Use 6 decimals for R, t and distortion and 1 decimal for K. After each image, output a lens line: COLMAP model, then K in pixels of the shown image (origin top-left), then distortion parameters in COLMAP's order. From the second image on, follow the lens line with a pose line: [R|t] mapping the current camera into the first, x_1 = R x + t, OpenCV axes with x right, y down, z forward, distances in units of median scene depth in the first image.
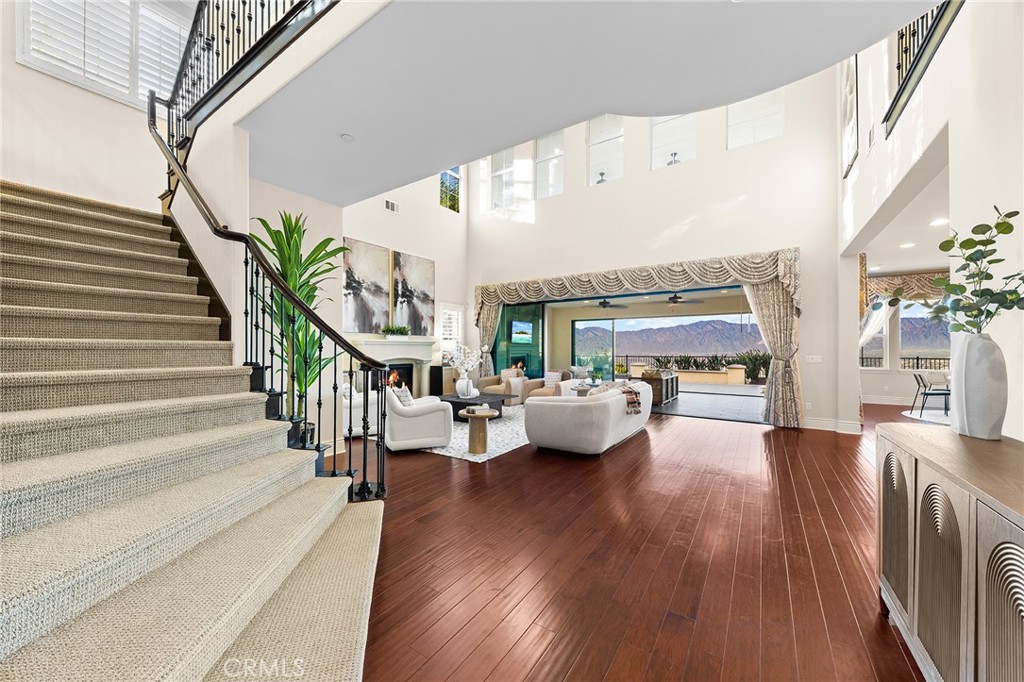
lens RADIAL K [[372.8, 0, 511.7], [0, 372.8, 346.0], [0, 0, 1]] dist [0.010383, -0.000164]
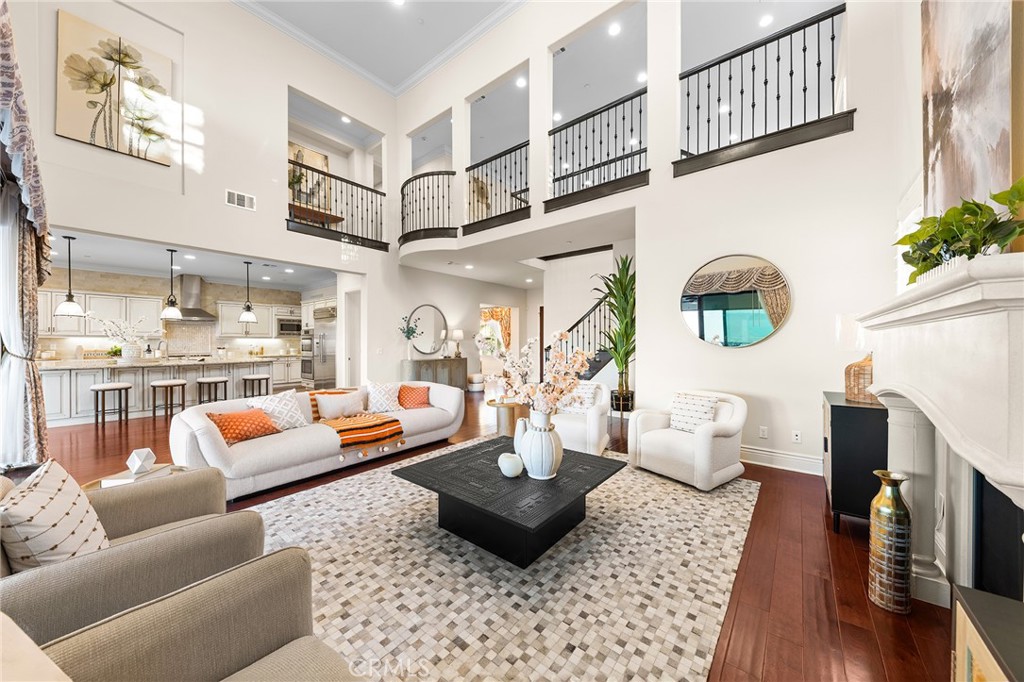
lens RADIAL K [[353.8, 0, 509.4], [0, 353.8, 339.8], [0, 0, 1]] dist [0.006441, -0.002335]
pose [[-0.994796, 0.000700, 0.101881, -0.114219], [-0.000538, 0.999926, -0.012132, 0.006598], [-0.101882, -0.012123, -0.994723, 1.159125]]
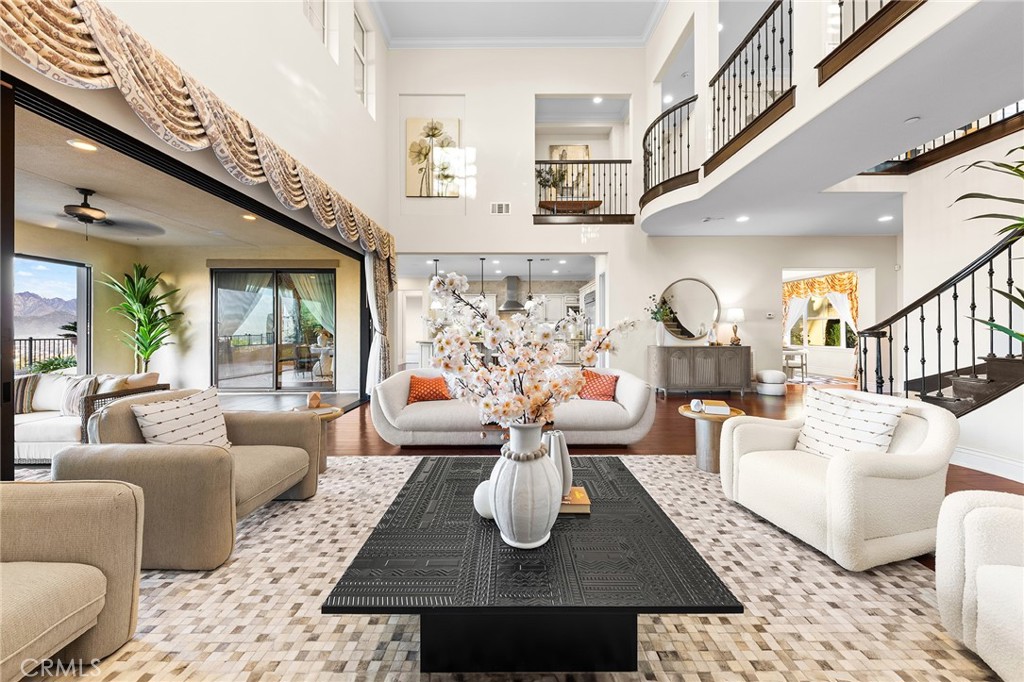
lens RADIAL K [[355.5, 0, 511.5], [0, 355.5, 330.0], [0, 0, 1]] dist [0.005332, -0.001396]
pose [[-0.550159, 0.000459, 0.835060, -0.248114], [-0.004318, 0.999985, -0.003394, 0.018326], [-0.835049, -0.005473, -0.550148, 0.961413]]
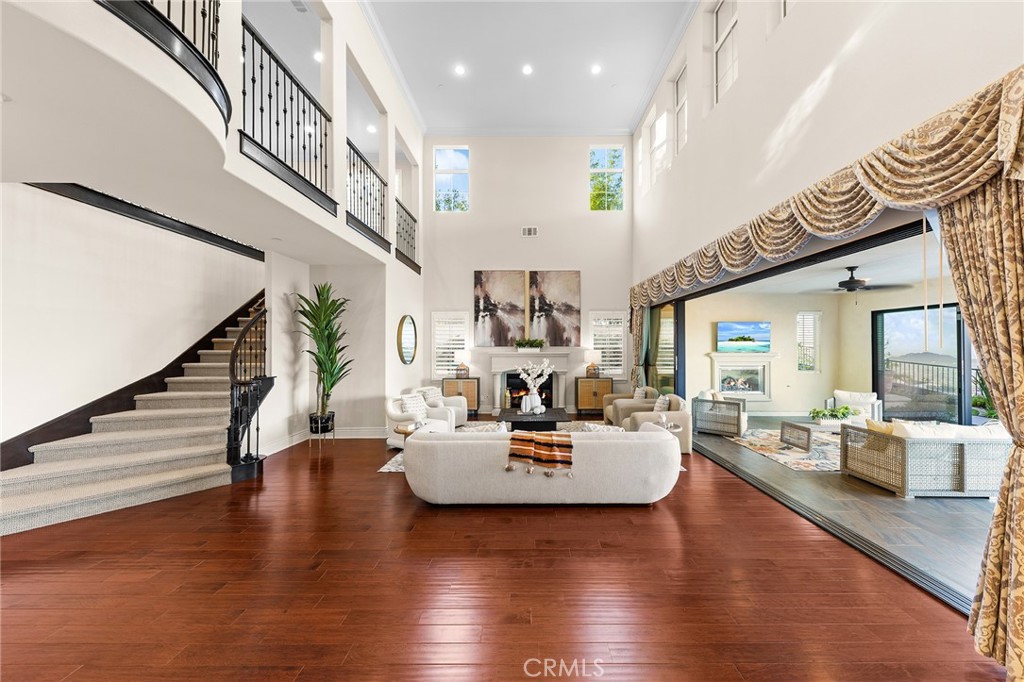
lens RADIAL K [[355.5, 0, 522.8], [0, 355.5, 343.1], [0, 0, 1]] dist [0.005332, -0.001396]
pose [[0.542280, -0.008674, -0.840153, 0.553509], [0.007972, 0.999955, -0.005178, -0.035747], [0.840160, -0.003889, 0.542324, 0.406973]]
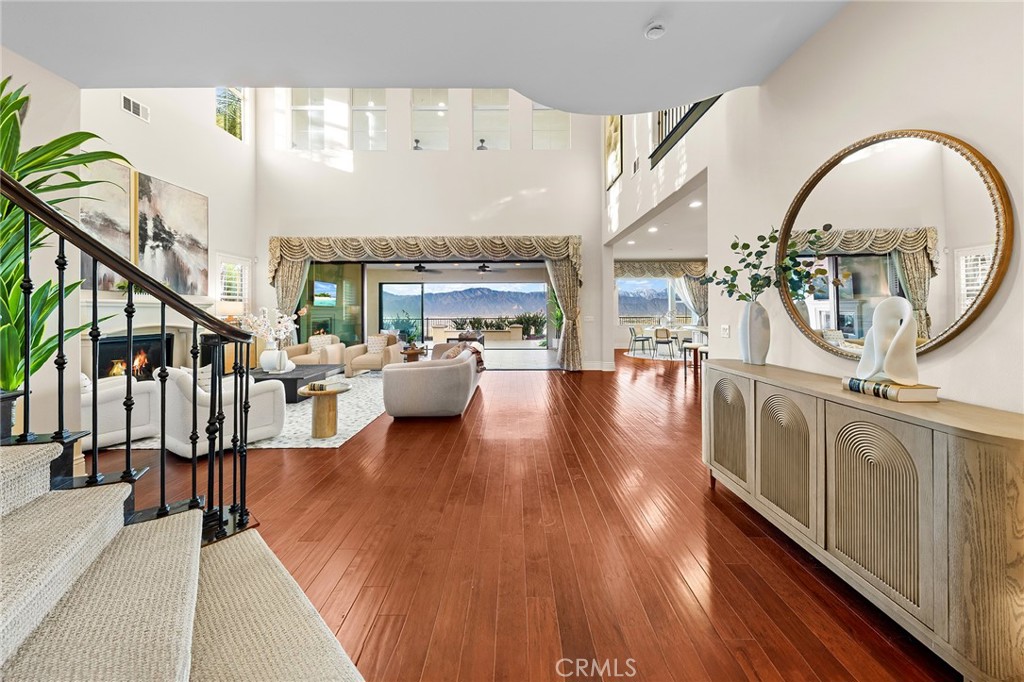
lens RADIAL K [[356.0, 0, 514.5], [0, 356.0, 311.3], [0, 0, 1]] dist [0.004718, -0.001687]
pose [[0.832128, -0.002705, 0.554577, -0.102073], [-0.000094, 0.999987, 0.005018, 0.000776], [-0.554584, -0.004228, 0.832117, 0.056501]]
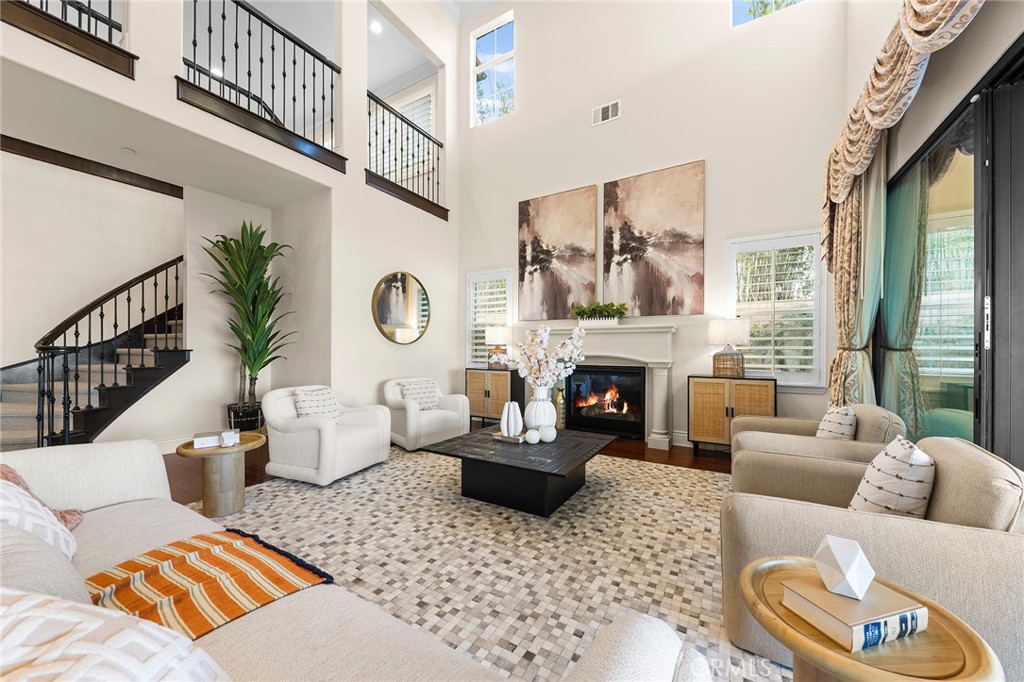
lens RADIAL K [[372.8, 0, 514.2], [0, 372.8, 347.1], [0, 0, 1]] dist [0.010383, -0.000164]
pose [[0.043572, -0.003630, -0.999044, 0.296630], [0.002805, 0.999990, -0.003511, 0.019273], [0.999046, -0.002650, 0.043582, 0.816487]]
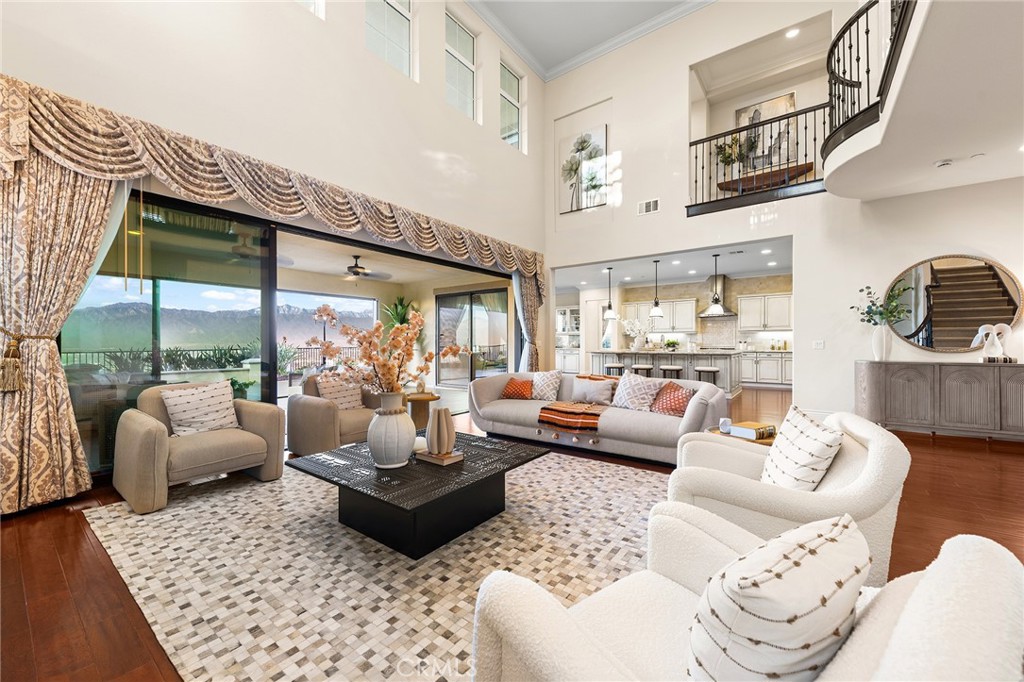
lens RADIAL K [[387.8, 0, 517.7], [0, 387.8, 344.6], [0, 0, 1]] dist [0.008276, -0.002951]
pose [[0.051036, -0.007393, 0.998669, -0.396645], [-0.003455, 0.999965, 0.007579, 0.022147], [-0.998691, -0.003837, 0.051009, 0.753470]]
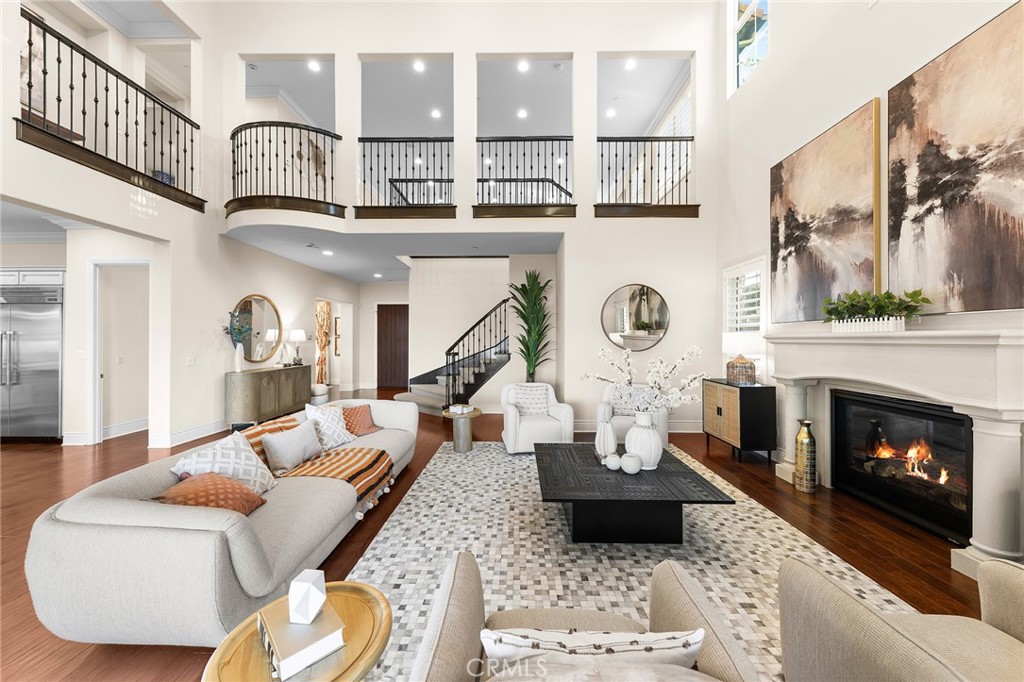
lens RADIAL K [[355.5, 0, 511.0], [0, 355.5, 336.4], [0, 0, 1]] dist [0.005332, -0.001396]
pose [[-0.846701, -0.004987, -0.532046, 0.185557], [0.002780, 0.999901, -0.013796, -0.007772], [0.532062, -0.013160, -0.846603, 1.090001]]
